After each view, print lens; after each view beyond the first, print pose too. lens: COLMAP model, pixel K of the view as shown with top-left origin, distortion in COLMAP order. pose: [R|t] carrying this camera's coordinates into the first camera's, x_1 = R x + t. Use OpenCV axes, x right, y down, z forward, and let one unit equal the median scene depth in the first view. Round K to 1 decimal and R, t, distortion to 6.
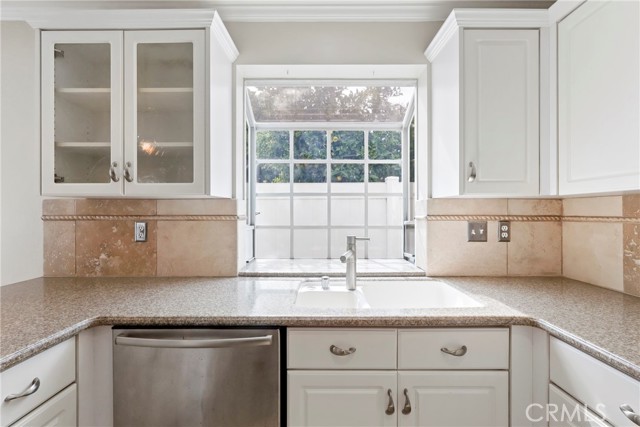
lens RADIAL K [[297.7, 0, 320.1], [0, 297.7, 210.1], [0, 0, 1]] dist [-0.011646, 0.001303]
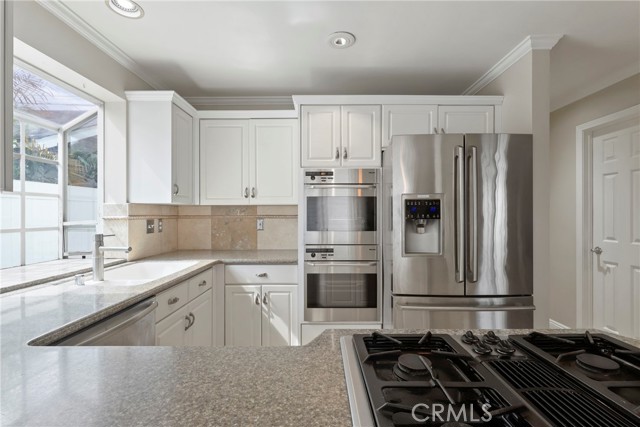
lens RADIAL K [[297.7, 0, 318.8], [0, 297.7, 215.4], [0, 0, 1]] dist [-0.011646, 0.001303]
pose [[0.013071, -0.006381, 0.999894, -0.971209], [-0.008072, 0.999946, 0.006487, 0.000752], [-0.999882, -0.008156, 0.013019, 0.130202]]
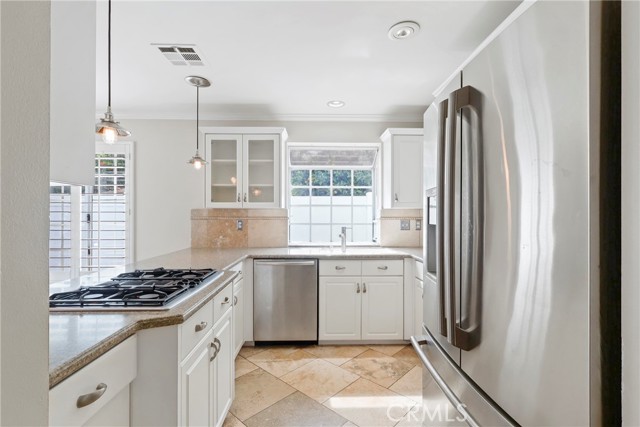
lens RADIAL K [[297.7, 0, 322.5], [0, 297.7, 213.1], [0, 0, 1]] dist [-0.011646, 0.001303]
pose [[0.999480, 0.001541, 0.032216, -0.108511], [-0.001540, 0.999999, -0.000051, -0.009370], [-0.032216, 0.000001, 0.999481, -1.053261]]
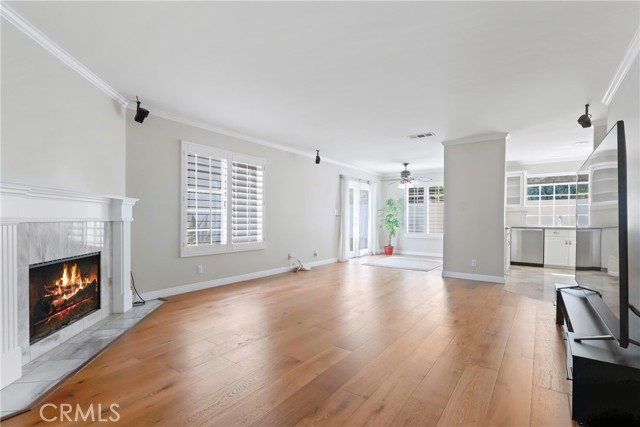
lens RADIAL K [[297.7, 0, 317.7], [0, 297.7, 223.8], [0, 0, 1]] dist [-0.011646, 0.001303]
pose [[0.799095, 0.013228, -0.601059, -0.119729], [-0.002032, 0.999812, 0.019301, 0.123080], [0.601201, -0.014202, 0.798972, -4.206006]]
